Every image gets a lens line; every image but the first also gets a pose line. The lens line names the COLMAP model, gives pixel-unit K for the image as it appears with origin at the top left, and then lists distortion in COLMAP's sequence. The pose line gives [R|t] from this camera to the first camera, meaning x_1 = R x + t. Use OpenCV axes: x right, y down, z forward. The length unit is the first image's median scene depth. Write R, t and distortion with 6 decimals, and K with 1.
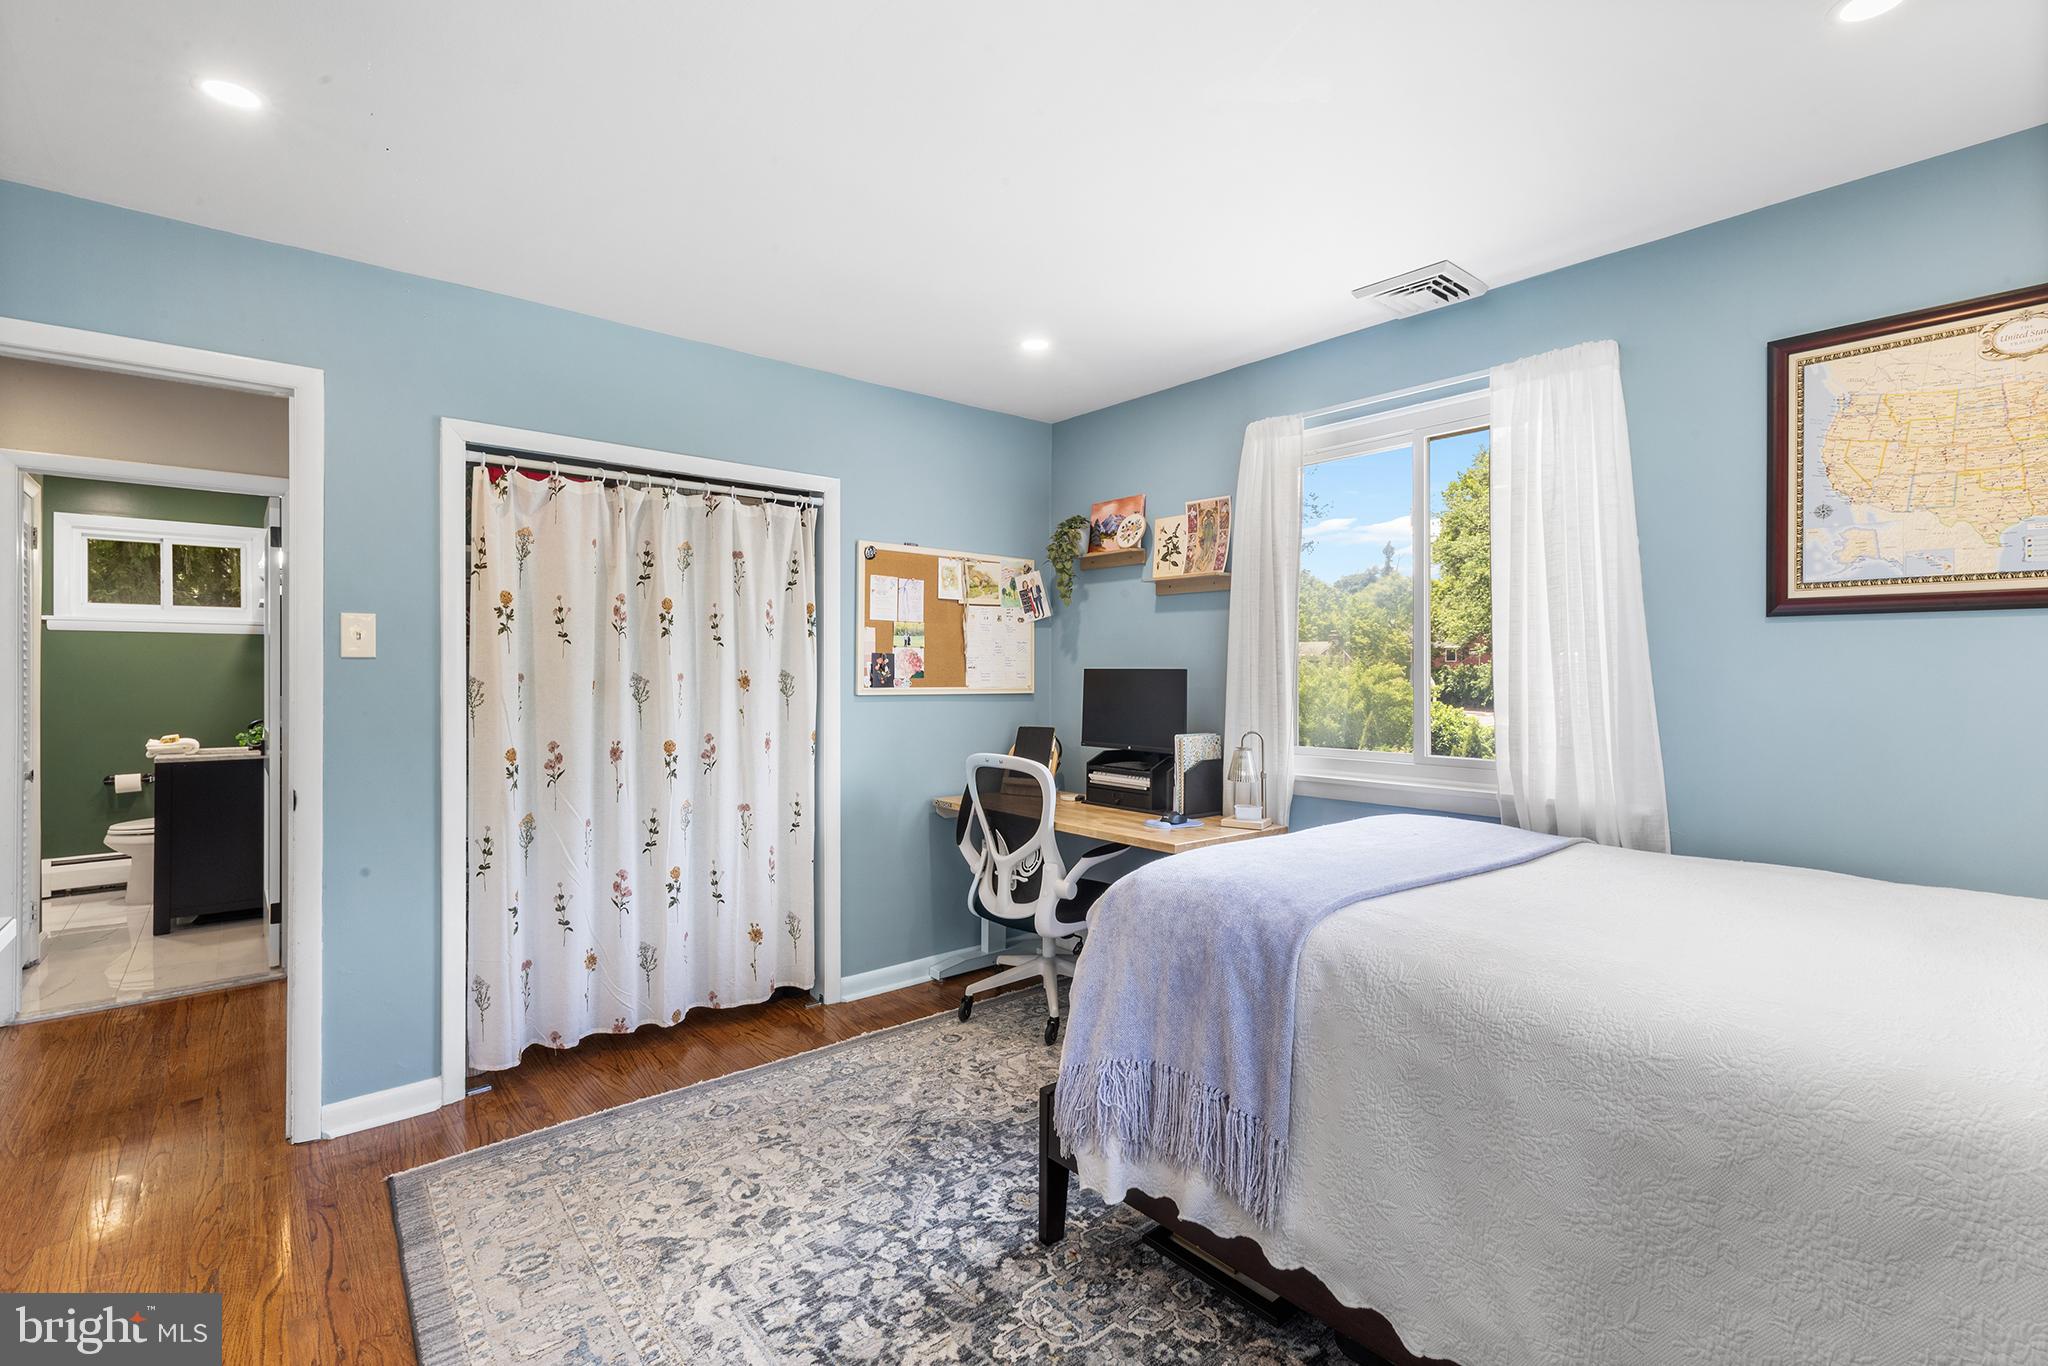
lens RADIAL K [[919.1, 0, 1024.8], [0, 919.1, 672.0], [0, 0, 1]] dist [0.001055, -0.000021]
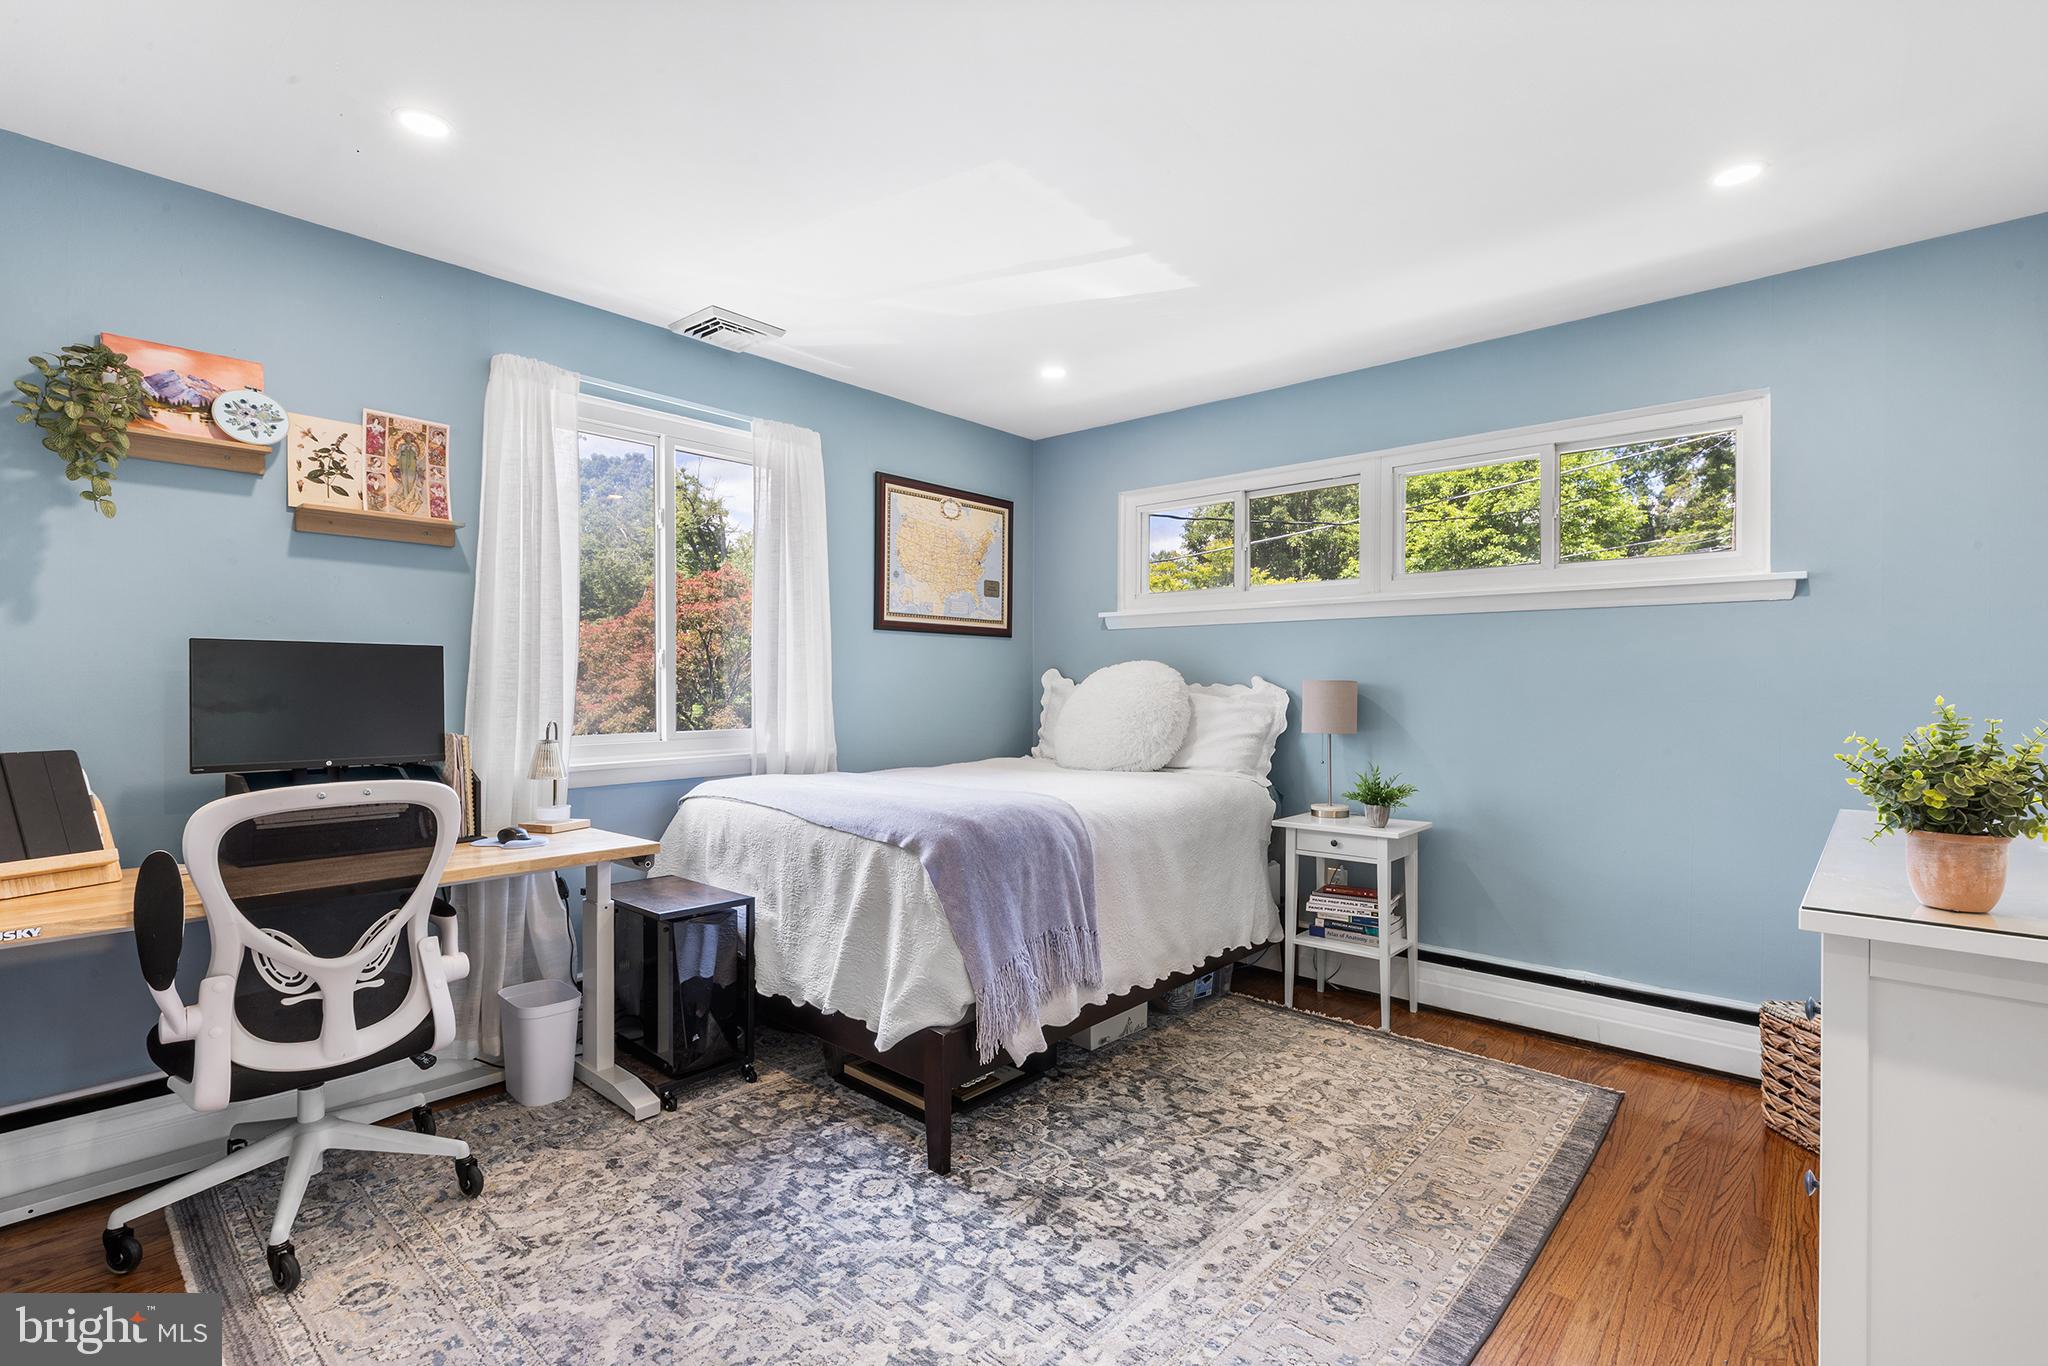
lens RADIAL K [[943.6, 0, 1020.3], [0, 943.6, 693.1], [0, 0, 1]] dist [0.000812, 0.000103]
pose [[-0.141872, -0.011652, 0.989816, -0.901882], [-0.002635, 0.999932, 0.011393, 0.034965], [-0.989882, -0.000992, -0.141893, 0.890486]]
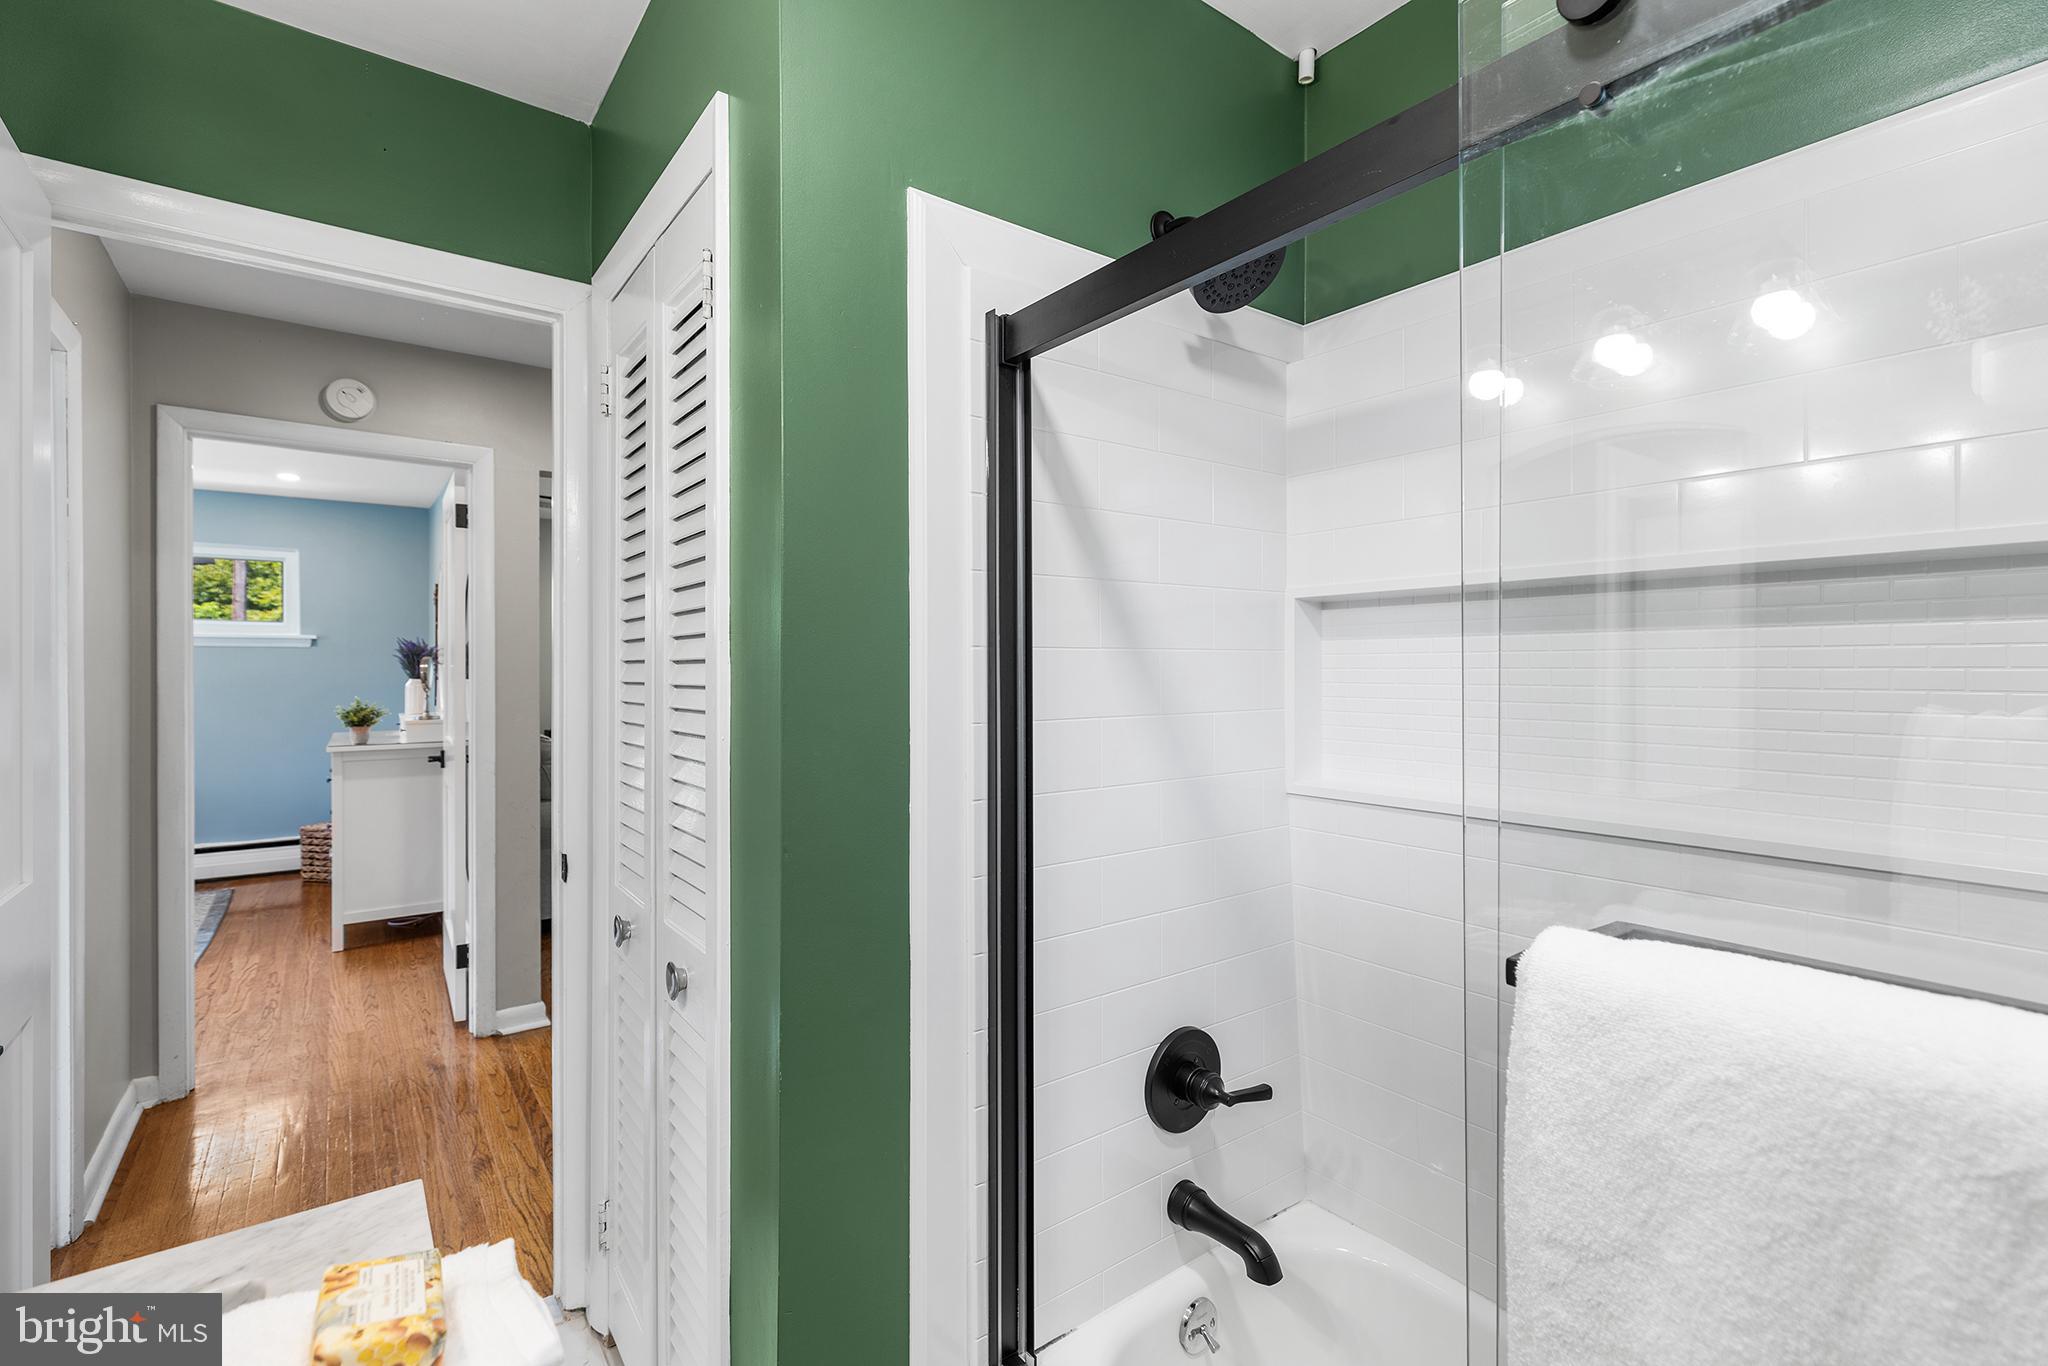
lens RADIAL K [[919.1, 0, 1024.8], [0, 919.1, 672.0], [0, 0, 1]] dist [0.001055, -0.000021]
pose [[-0.998055, 0.001288, 0.062332, -2.052800], [0.001145, 0.999997, -0.002344, -0.004553], [-0.062335, -0.002268, -0.998053, 2.248204]]
